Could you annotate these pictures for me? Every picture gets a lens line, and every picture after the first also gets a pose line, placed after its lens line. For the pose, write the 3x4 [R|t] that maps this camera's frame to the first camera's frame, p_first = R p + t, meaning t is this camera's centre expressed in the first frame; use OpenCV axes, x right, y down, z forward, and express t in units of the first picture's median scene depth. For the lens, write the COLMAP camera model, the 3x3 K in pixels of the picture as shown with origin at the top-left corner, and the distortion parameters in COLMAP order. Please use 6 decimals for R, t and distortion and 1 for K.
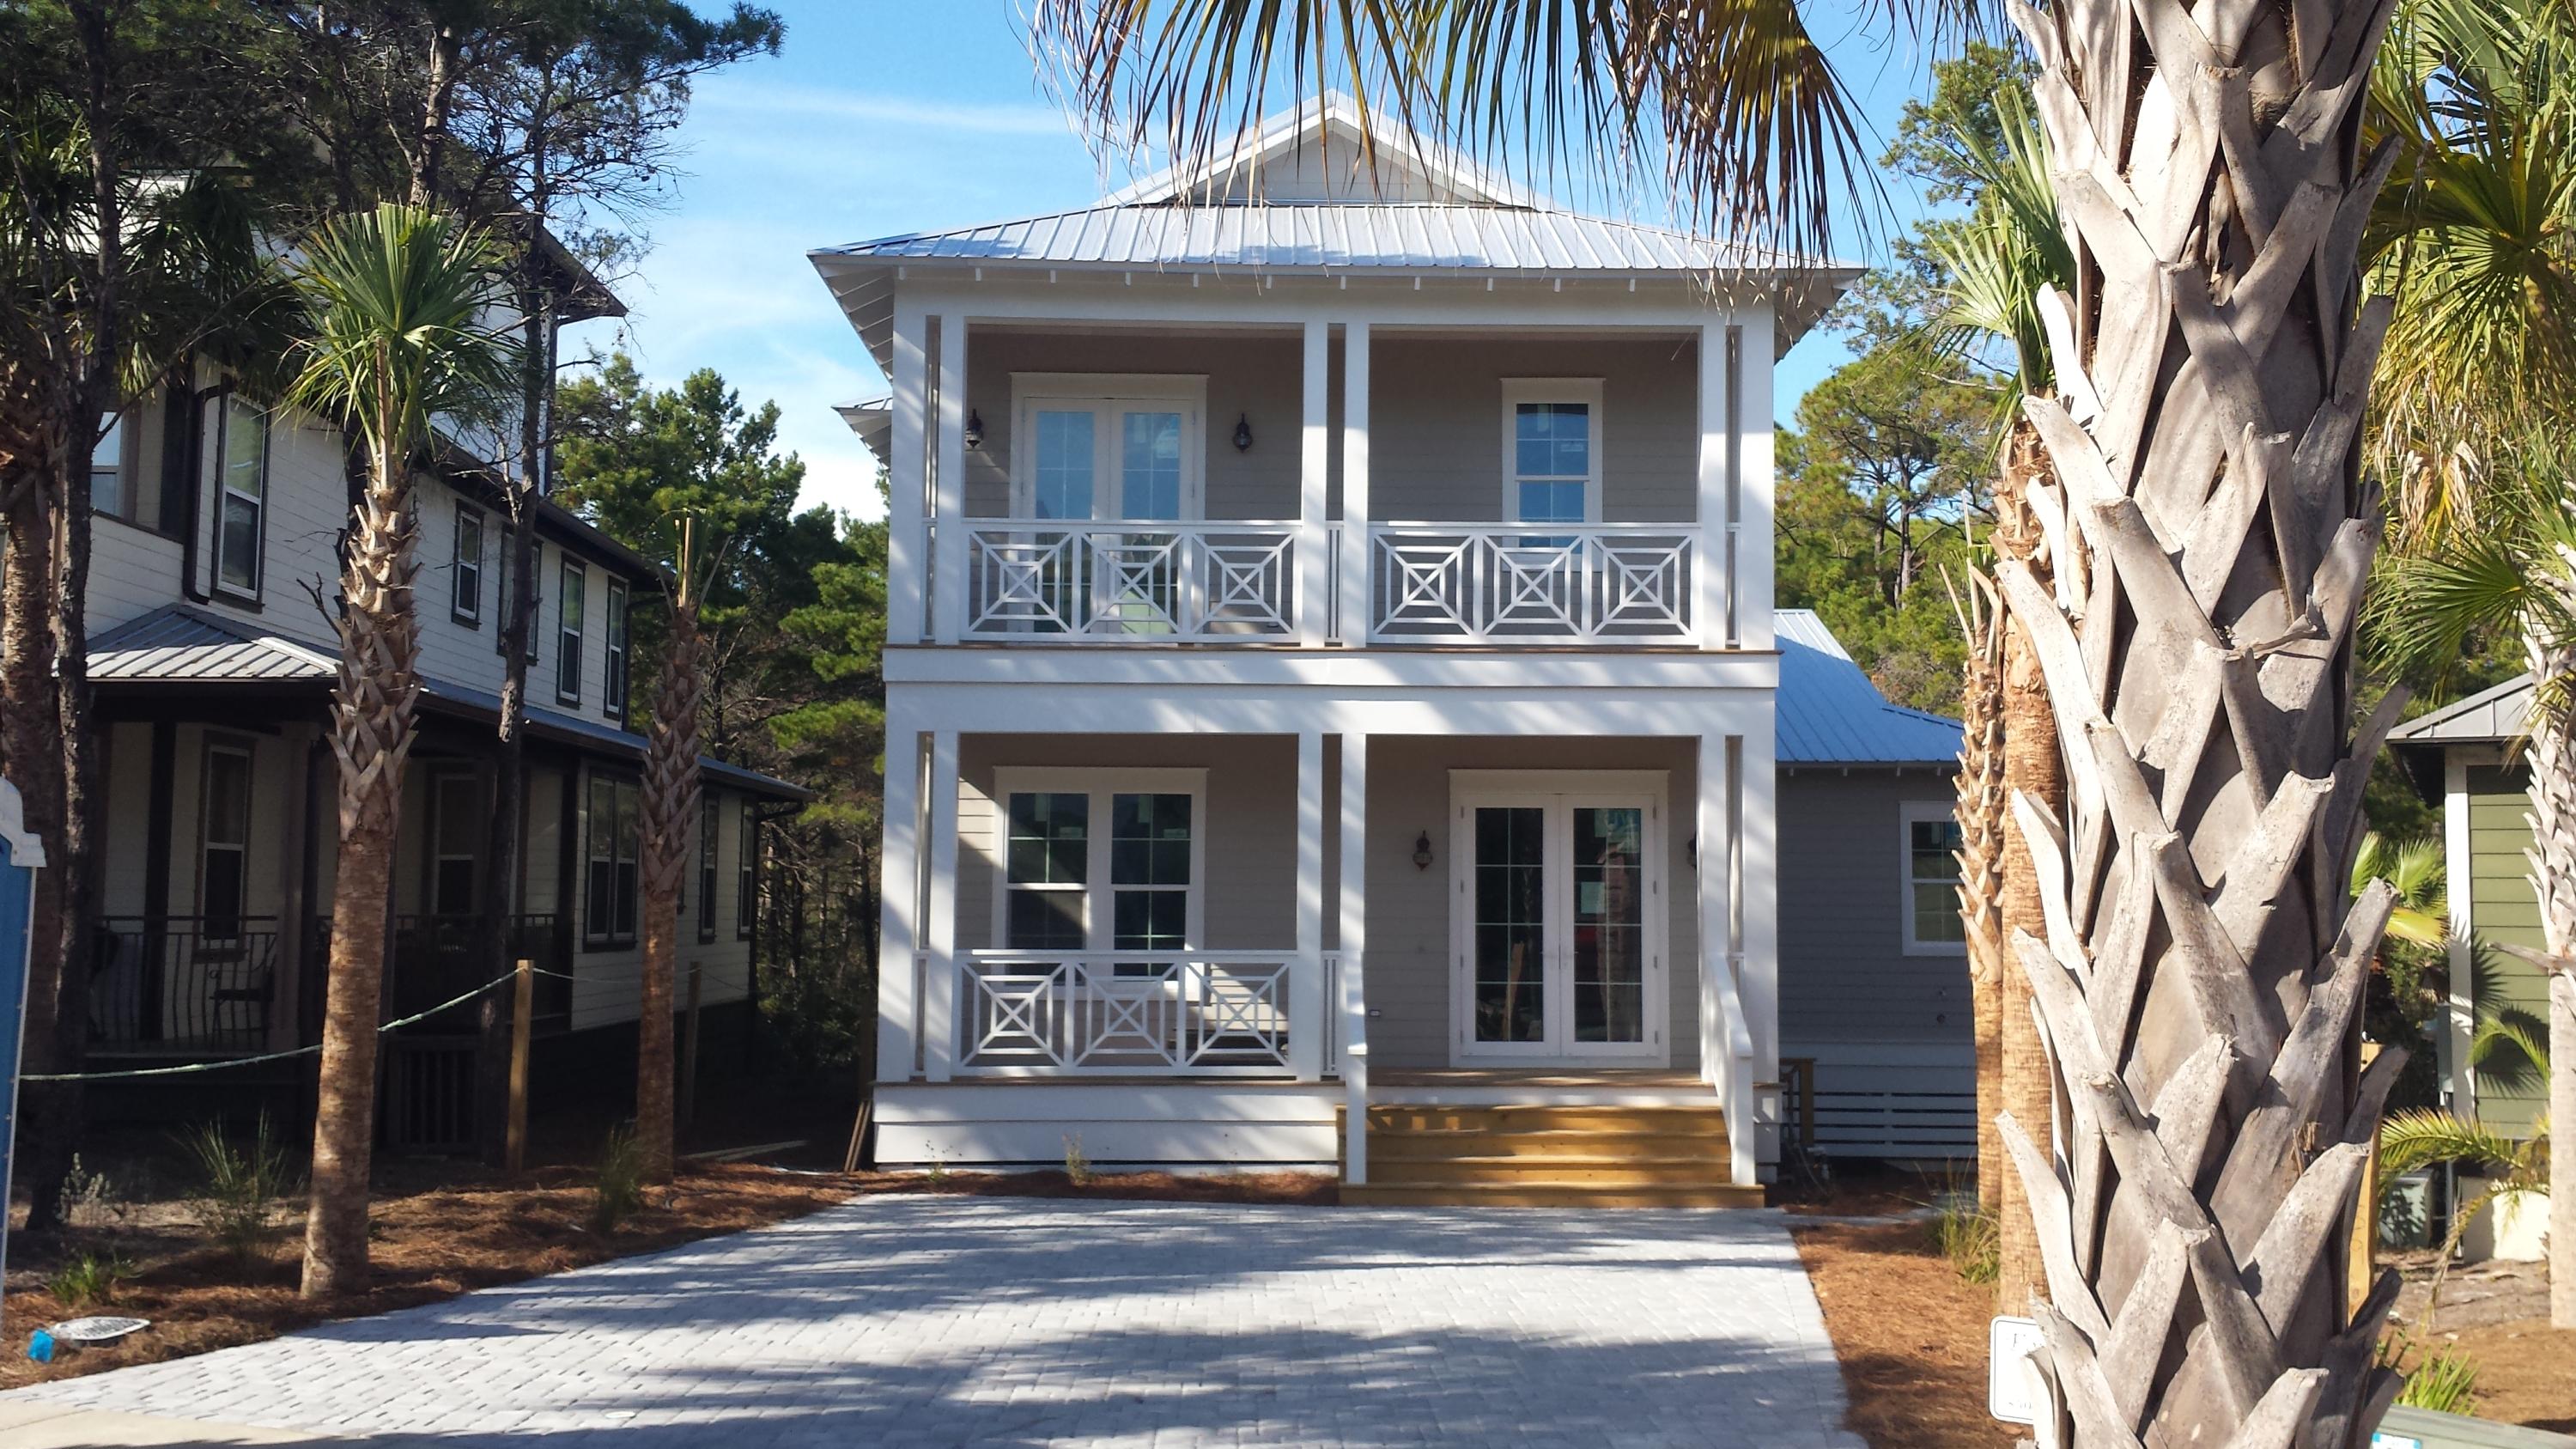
lens RADIAL K [[2377.7, 0, 1292.7], [0, 2377.7, 740.5], [0, 0, 1]] dist [0.143593, -0.361816]
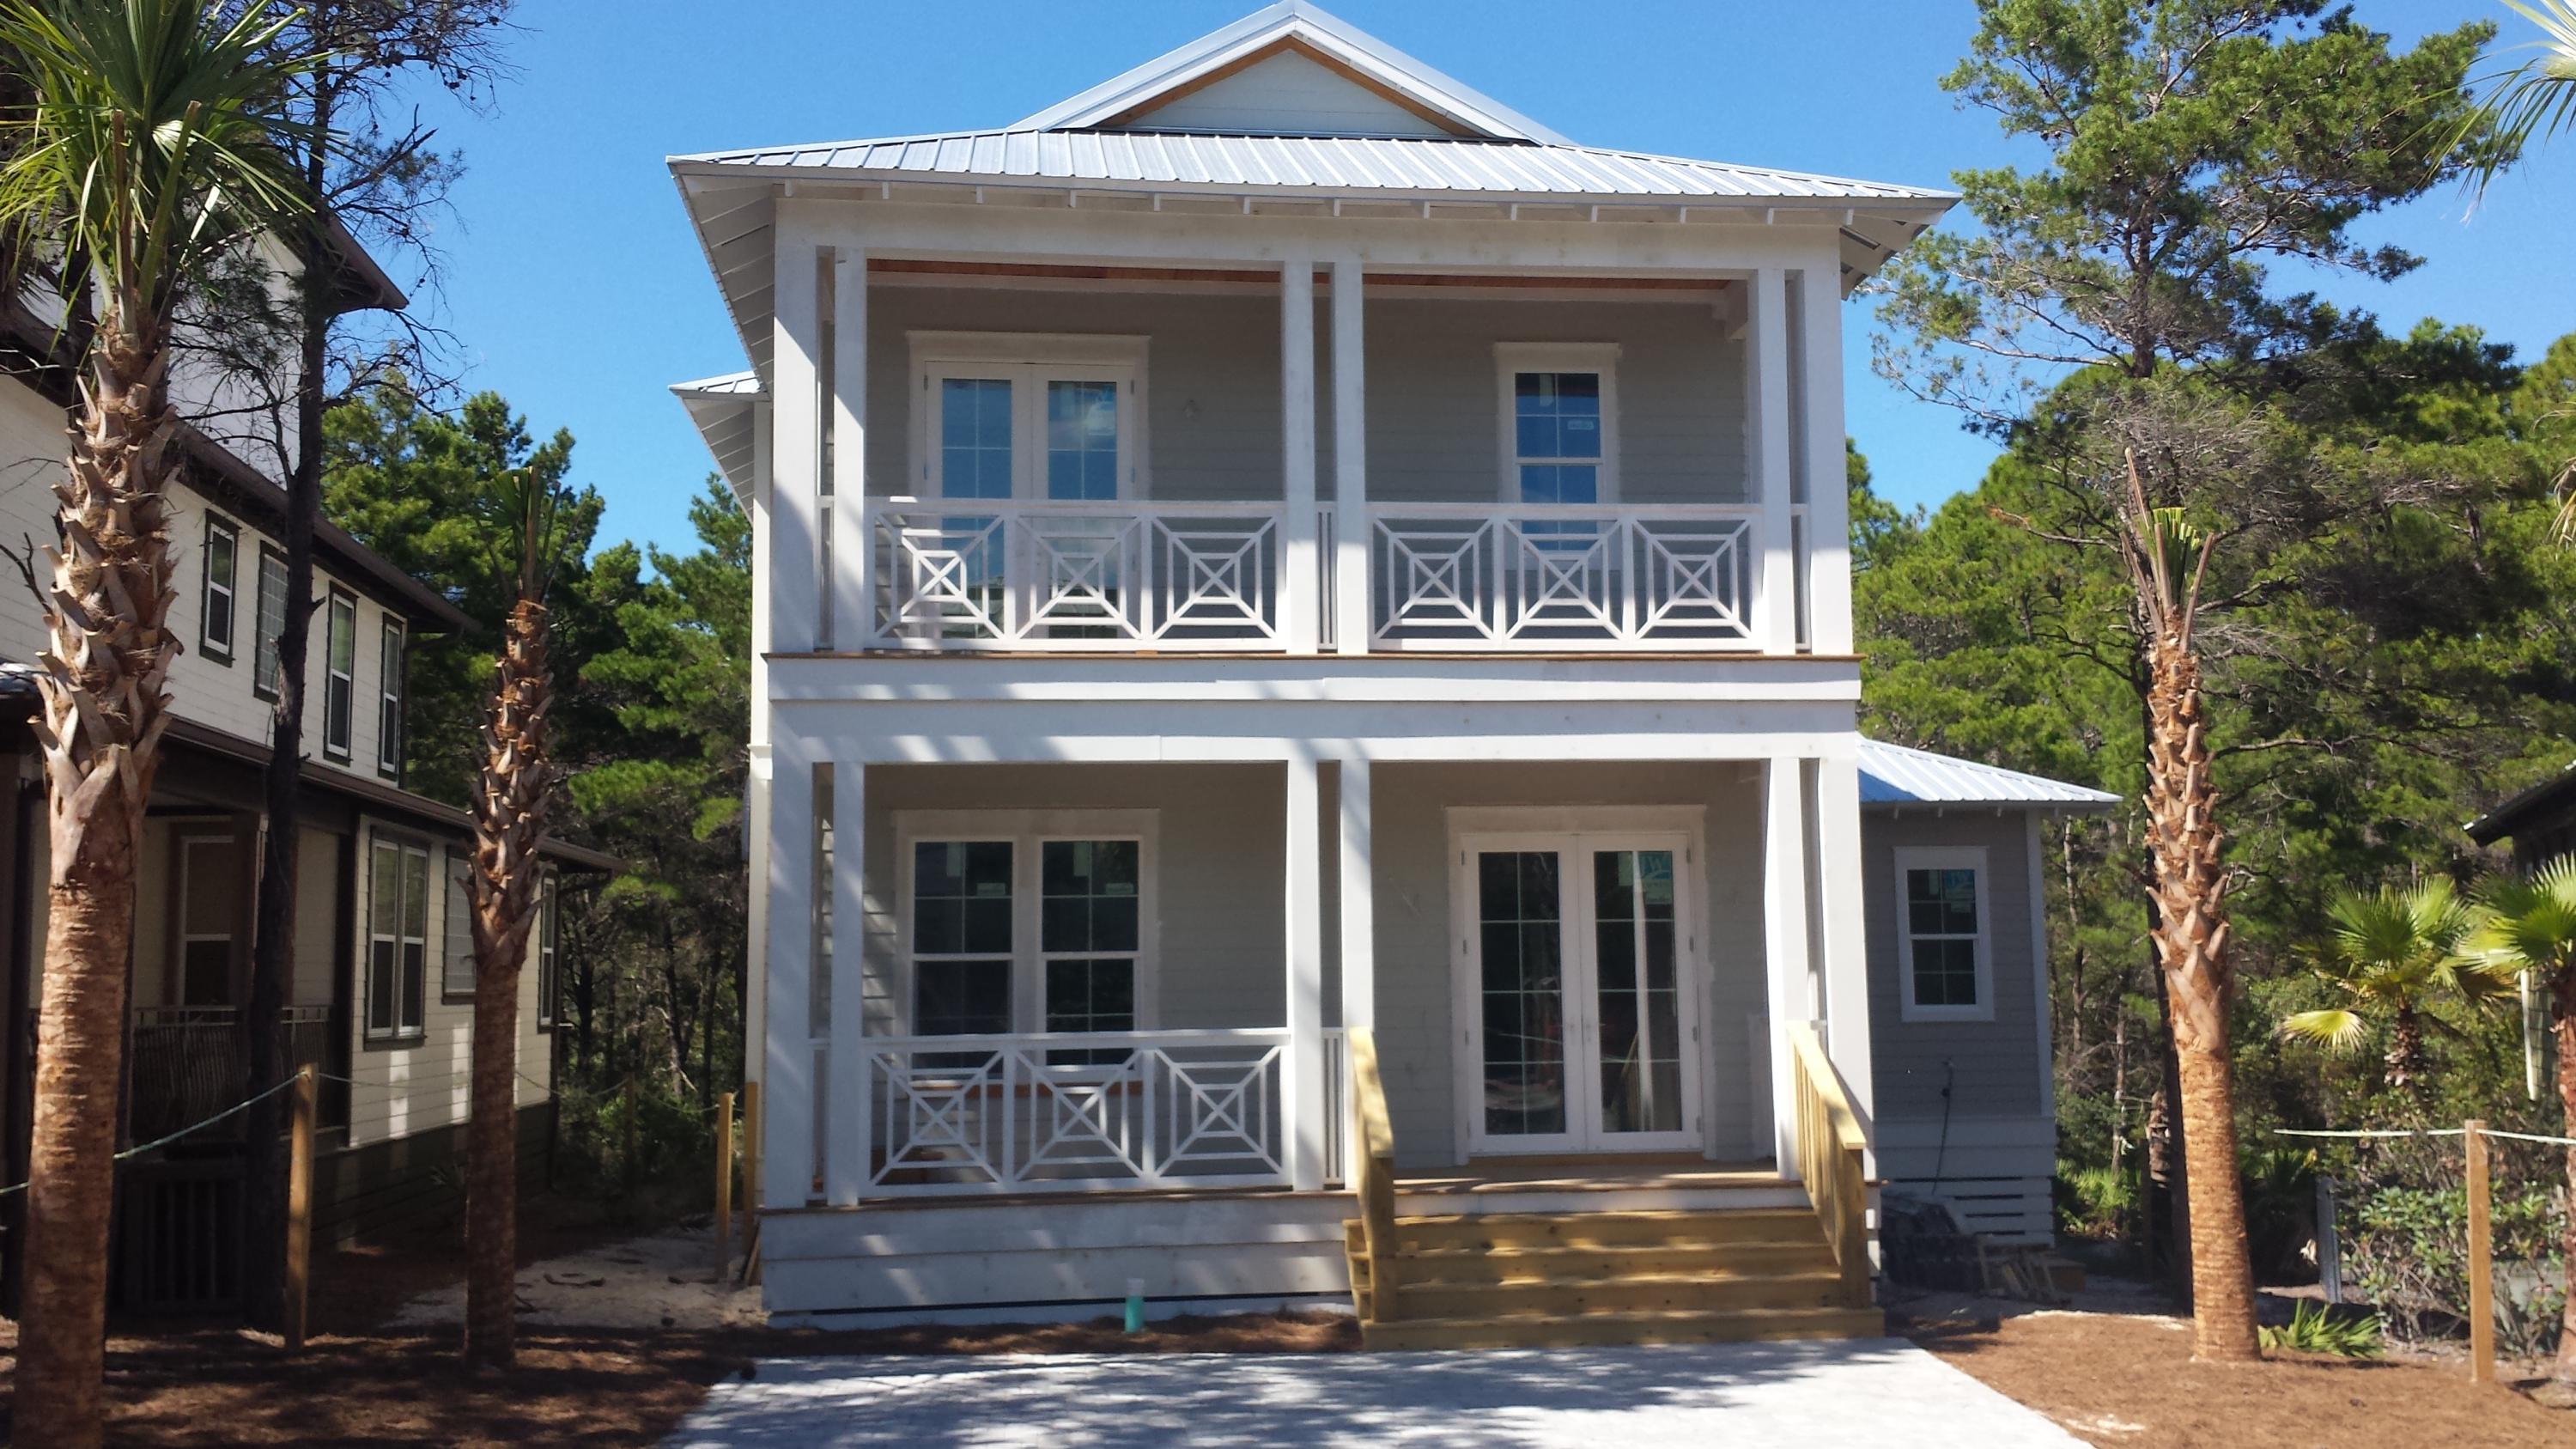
lens RADIAL K [[2377.7, 0, 1292.7], [0, 2377.7, 740.5], [0, 0, 1]] dist [0.143593, -0.361816]
pose [[0.995544, -0.009730, 0.093790, -0.071365], [0.012748, 0.999418, -0.031628, 0.015613], [-0.093428, 0.032683, 0.995089, 0.187938]]
